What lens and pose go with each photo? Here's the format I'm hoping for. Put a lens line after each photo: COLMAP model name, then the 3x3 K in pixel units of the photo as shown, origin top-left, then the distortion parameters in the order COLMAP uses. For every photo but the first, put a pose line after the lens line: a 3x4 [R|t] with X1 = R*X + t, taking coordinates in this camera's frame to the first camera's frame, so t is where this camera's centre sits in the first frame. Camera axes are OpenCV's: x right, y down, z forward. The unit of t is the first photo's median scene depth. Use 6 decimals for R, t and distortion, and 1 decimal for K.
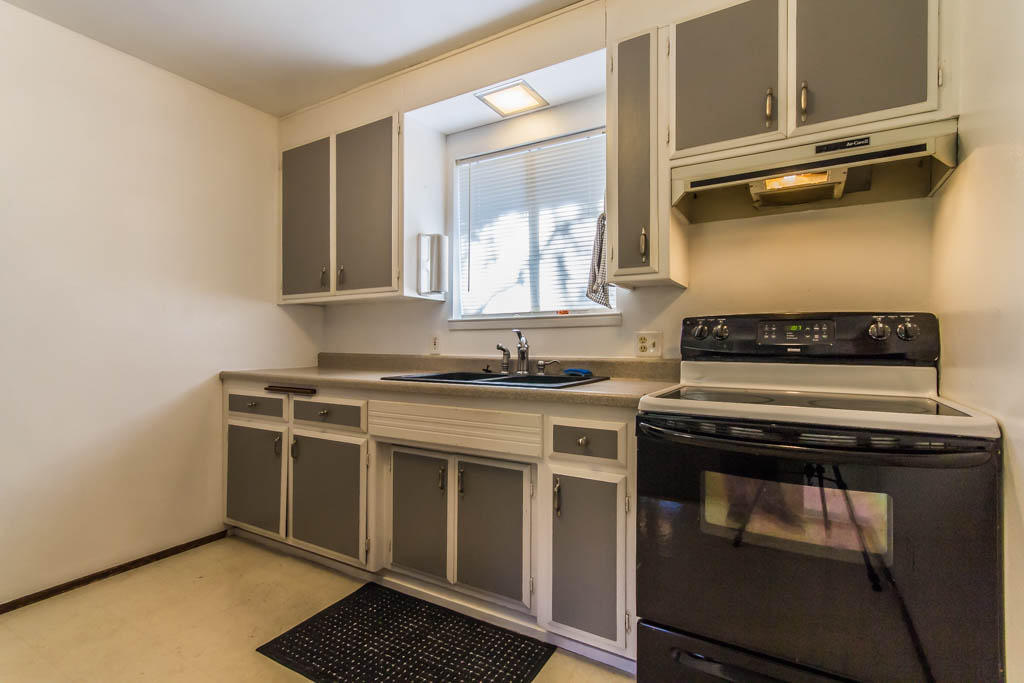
lens RADIAL K [[486.3, 0, 512.0], [0, 486.3, 341.5], [0, 0, 1]] dist [0.001562, -0.000429]
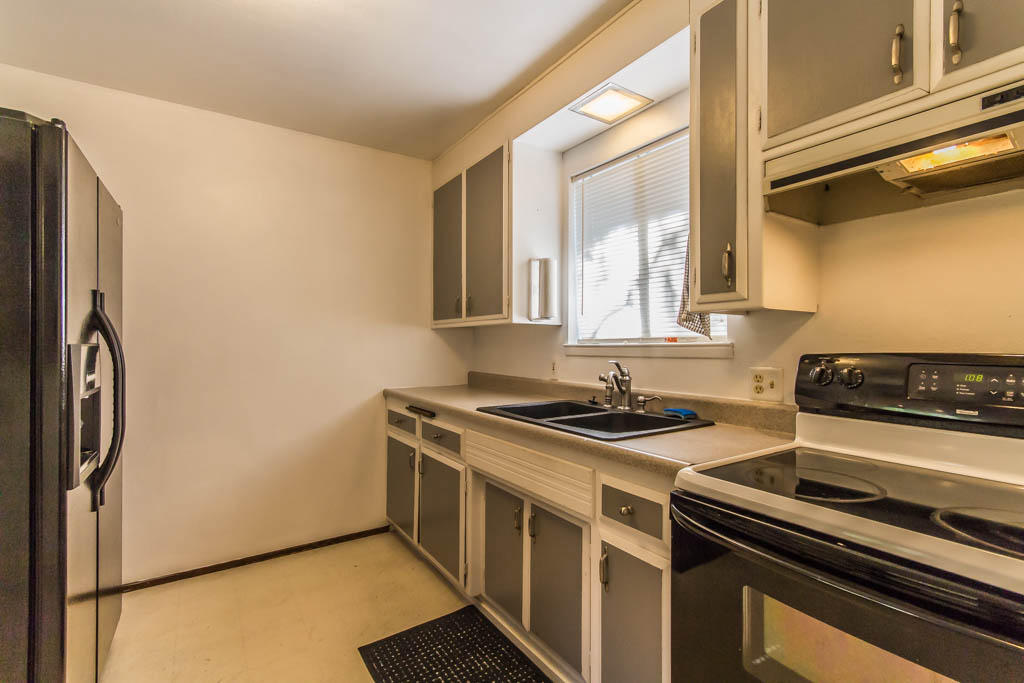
lens RADIAL K [[485.0, 0, 523.4], [0, 485.0, 338.8], [0, 0, 1]] dist [0.002259, 0.000688]
pose [[0.899745, -0.008685, -0.436330, 0.256085], [0.008784, 0.999960, -0.001790, -0.065638], [0.436328, -0.002222, 0.899785, 0.121663]]
